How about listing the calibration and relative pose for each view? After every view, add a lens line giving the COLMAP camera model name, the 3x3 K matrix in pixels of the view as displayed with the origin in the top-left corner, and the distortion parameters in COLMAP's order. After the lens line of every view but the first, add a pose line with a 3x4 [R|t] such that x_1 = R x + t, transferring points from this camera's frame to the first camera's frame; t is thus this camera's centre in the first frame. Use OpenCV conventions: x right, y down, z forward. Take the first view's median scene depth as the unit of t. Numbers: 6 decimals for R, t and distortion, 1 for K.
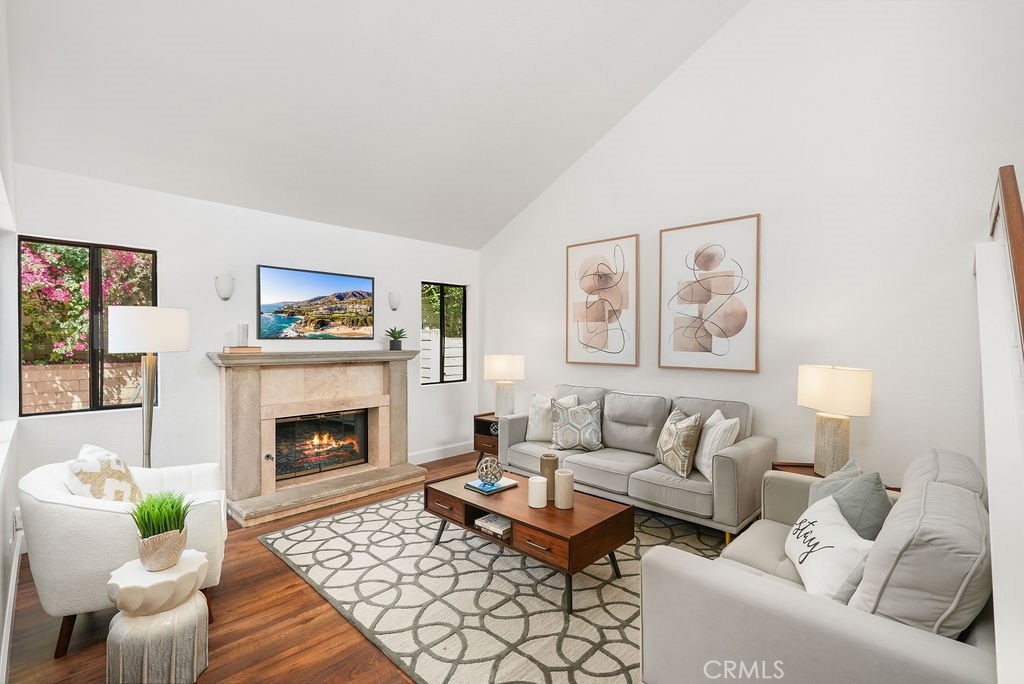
lens RADIAL K [[465.3, 0, 512.0], [0, 465.3, 342.0], [0, 0, 1]] dist [0.000080, 0.000328]
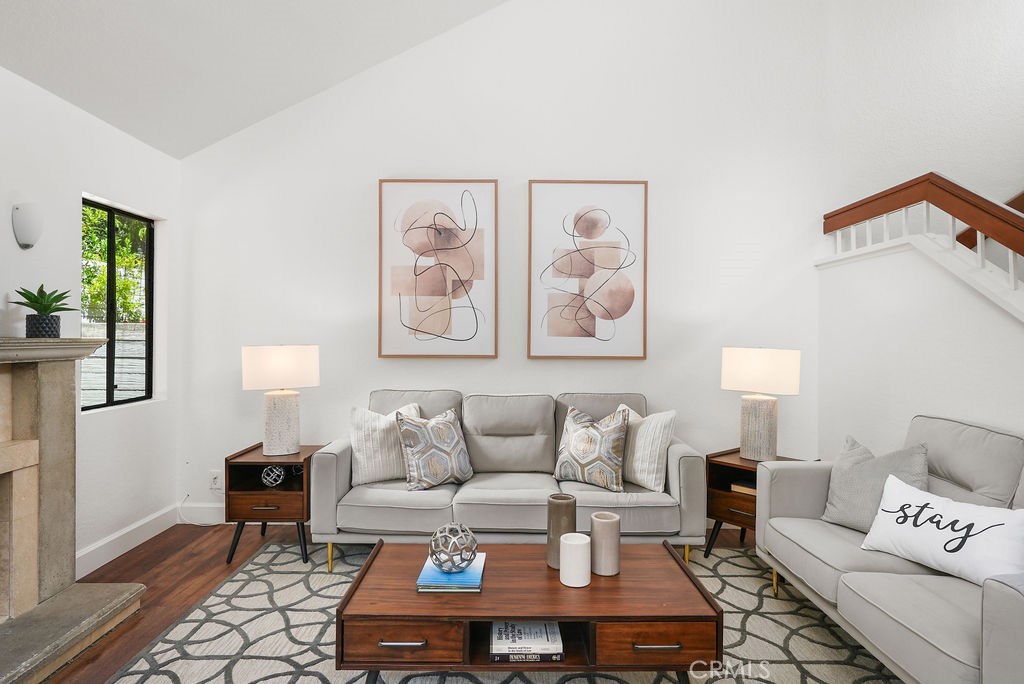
lens RADIAL K [[551.7, 0, 513.1], [0, 551.7, 338.4], [0, 0, 1]] dist [-0.003221, -0.000414]
pose [[0.719108, -0.002183, 0.694895, -0.331118], [0.001643, 0.999998, 0.001441, 0.020647], [-0.694896, 0.000106, 0.719110, 0.353160]]
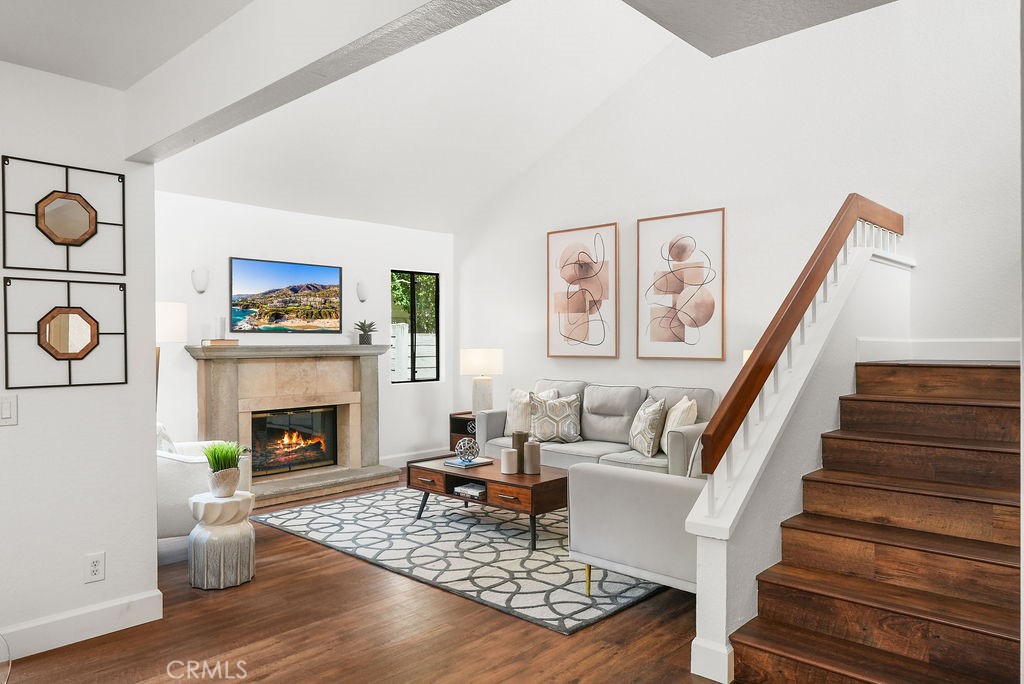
lens RADIAL K [[703.6, 0, 512.0], [0, 703.6, 342.0], [0, 0, 1]] dist [0.004003, 0.000320]
pose [[0.999786, -0.007458, 0.019312, 0.020121], [0.007551, 0.999960, -0.004742, 0.024253], [-0.019276, 0.004887, 0.999802, -0.481383]]
